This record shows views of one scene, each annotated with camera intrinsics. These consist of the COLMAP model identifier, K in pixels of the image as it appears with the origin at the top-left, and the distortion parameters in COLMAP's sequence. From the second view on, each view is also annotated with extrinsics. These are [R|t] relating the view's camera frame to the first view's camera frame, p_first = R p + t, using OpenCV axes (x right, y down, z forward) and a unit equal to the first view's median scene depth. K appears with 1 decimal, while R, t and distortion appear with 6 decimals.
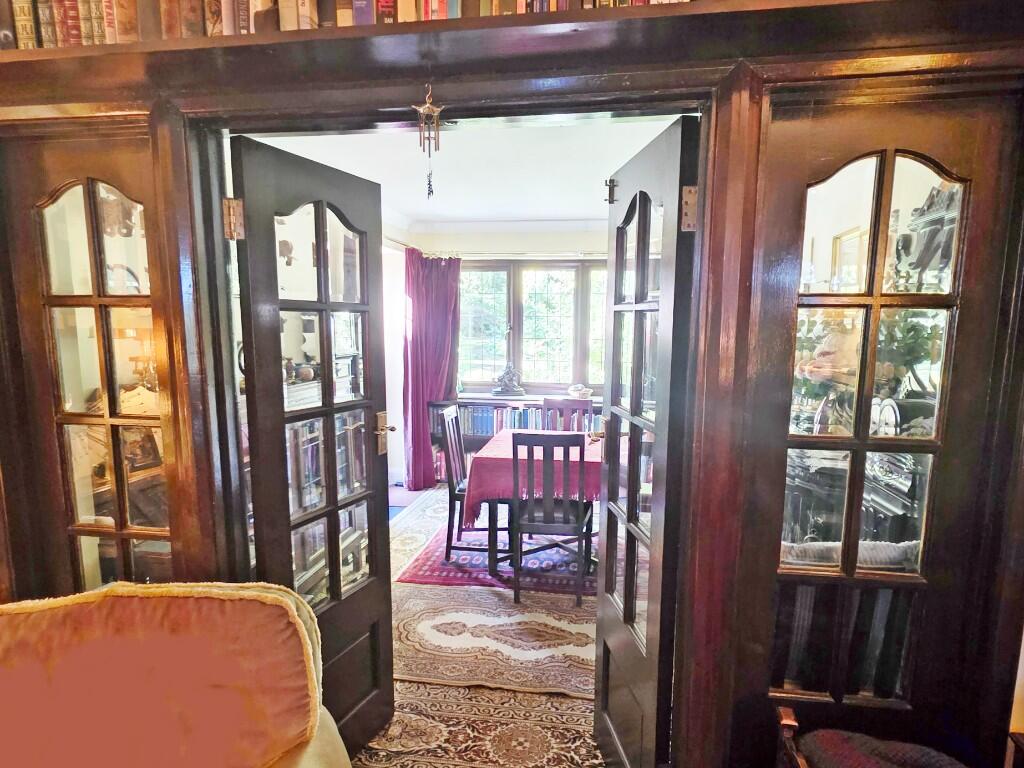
lens RADIAL K [[507.1, 0, 515.2], [0, 507.1, 385.0], [0, 0, 1]] dist [-0.003661, 0.000053]
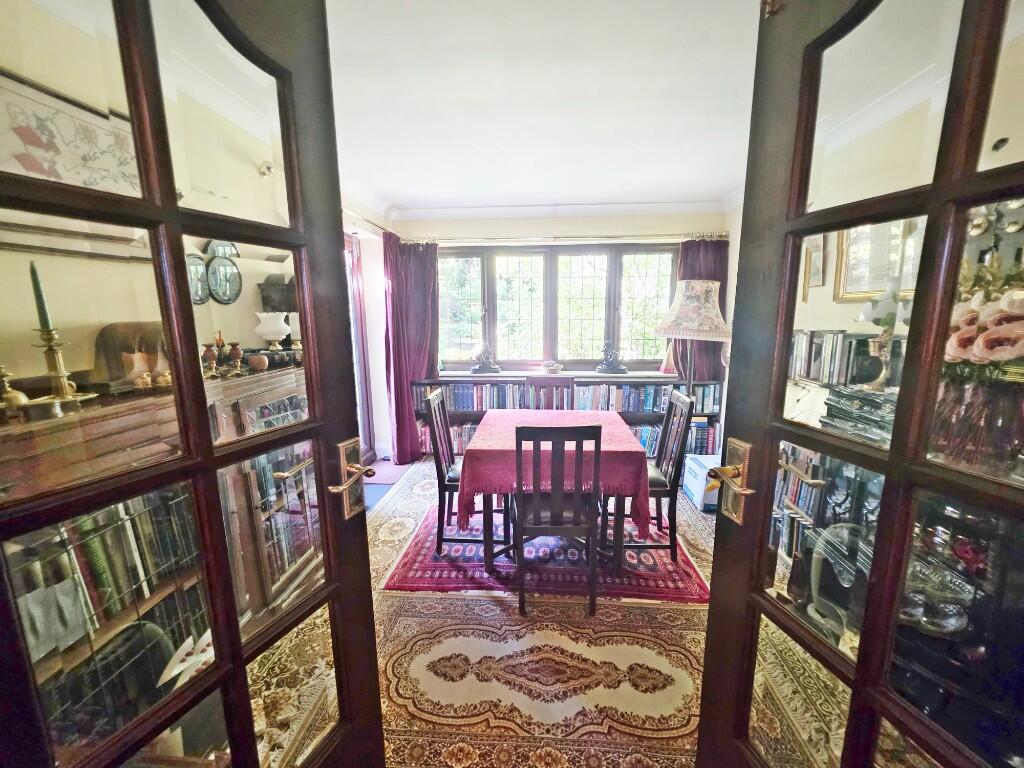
lens RADIAL K [[431.1, 0, 511.8], [0, 431.1, 383.4], [0, 0, 1]] dist [0.017645, 0.000260]
pose [[0.997825, -0.029540, 0.058926, -0.038326], [0.026470, 0.998285, 0.052210, -0.009270], [-0.060367, -0.050537, 0.996896, 0.214963]]
